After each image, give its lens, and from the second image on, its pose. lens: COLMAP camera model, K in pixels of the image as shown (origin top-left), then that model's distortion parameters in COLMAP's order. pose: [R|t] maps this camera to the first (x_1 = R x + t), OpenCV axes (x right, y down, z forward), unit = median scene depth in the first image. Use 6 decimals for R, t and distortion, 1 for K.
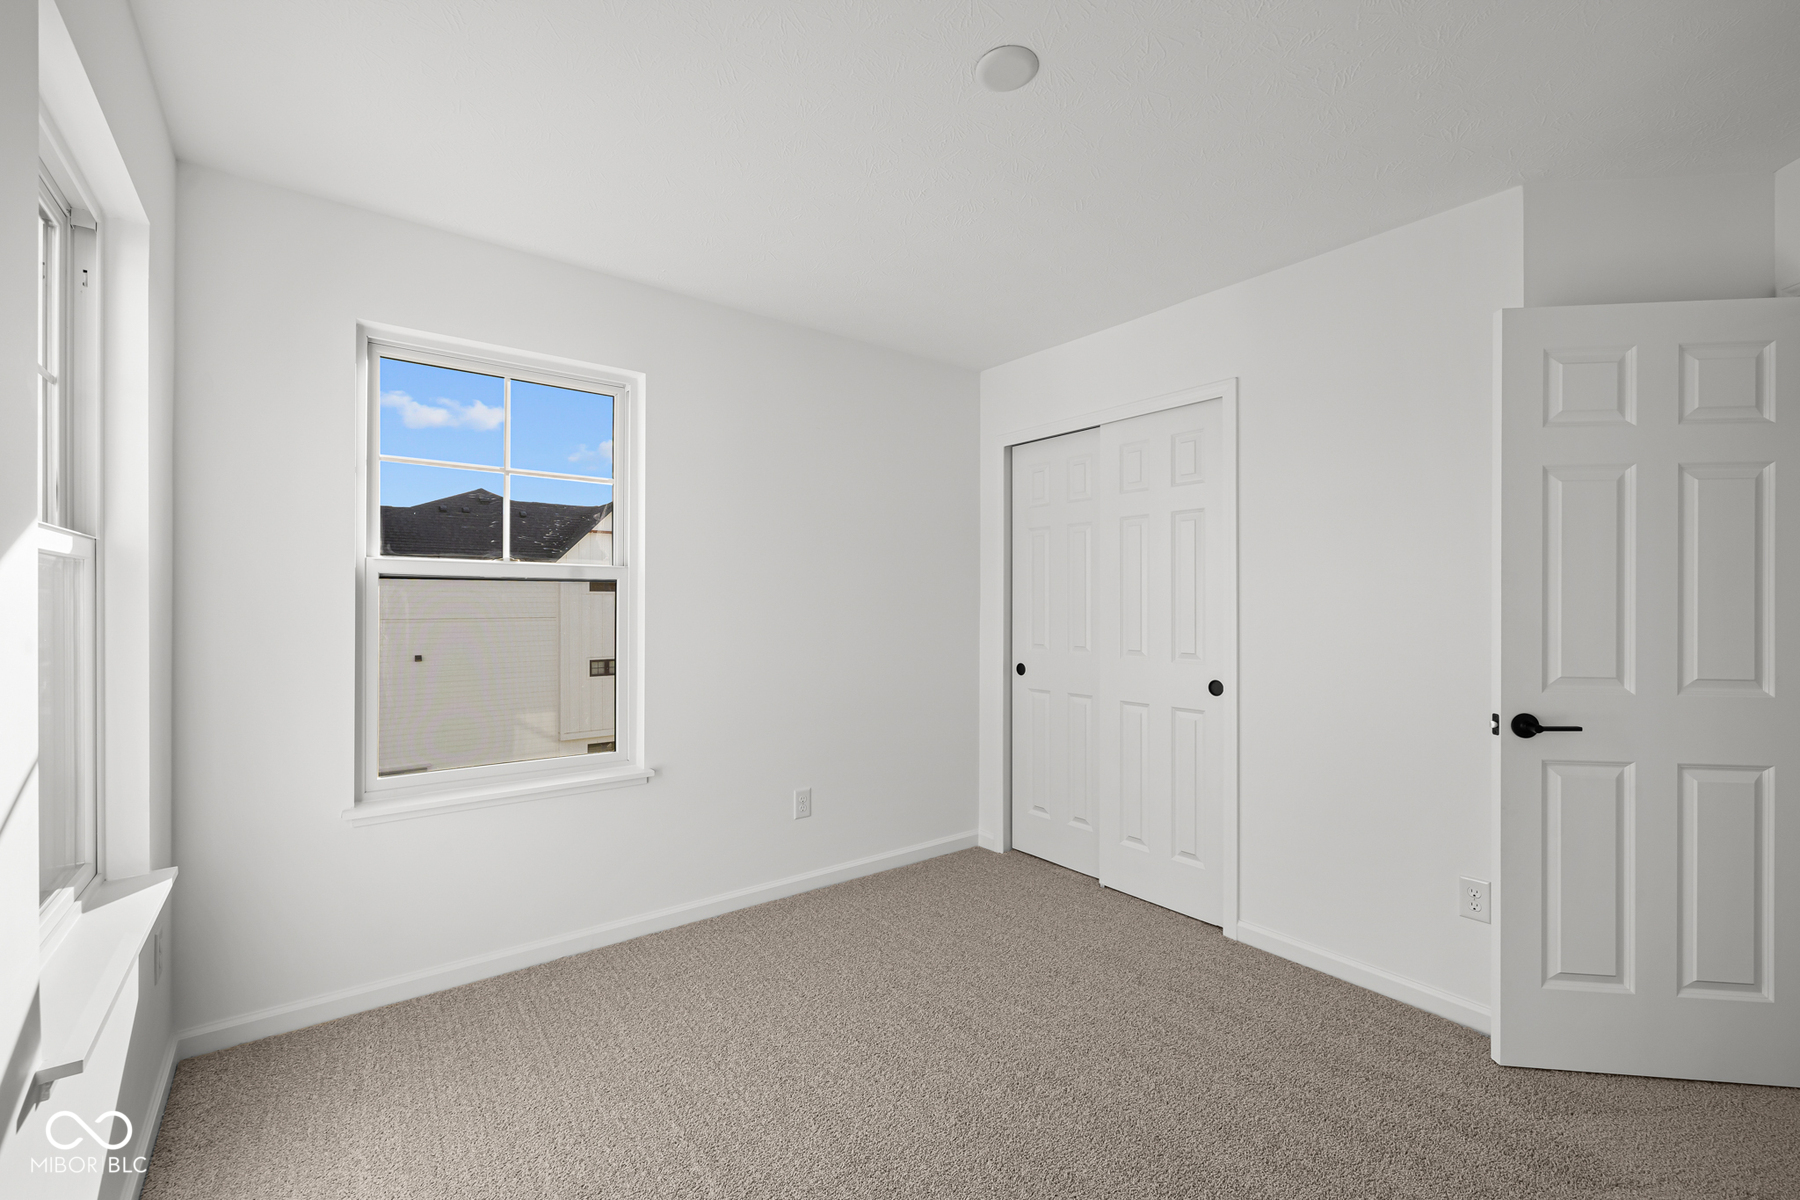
lens RADIAL K [[752.0, 0, 899.7], [0, 752.0, 597.0], [0, 0, 1]] dist [0.000462, -0.000766]
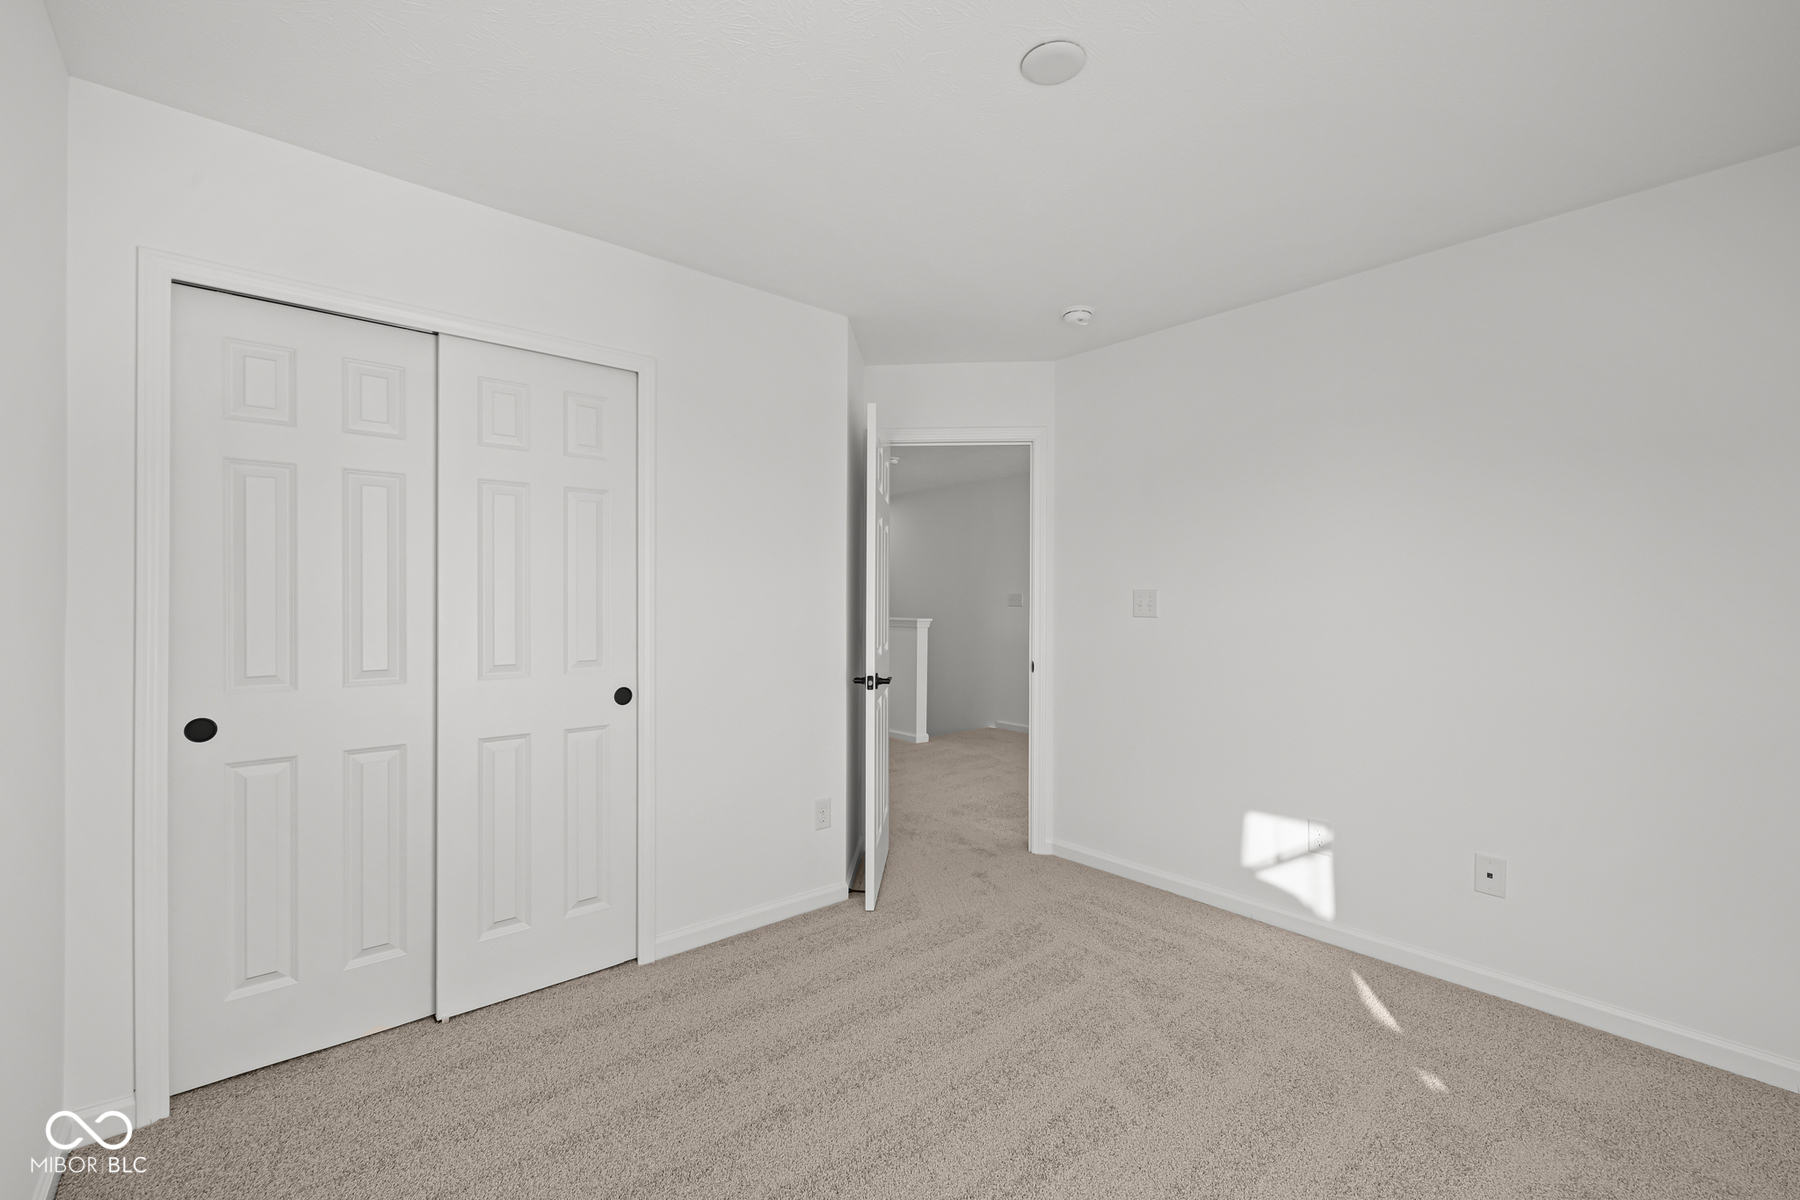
lens RADIAL K [[752.0, 0, 899.7], [0, 752.0, 597.0], [0, 0, 1]] dist [0.000462, -0.000766]
pose [[-0.052943, -0.000736, 0.998597, -0.467922], [-0.008290, 0.999966, 0.000297, 0.001162], [-0.998563, -0.008263, -0.052947, 0.697144]]
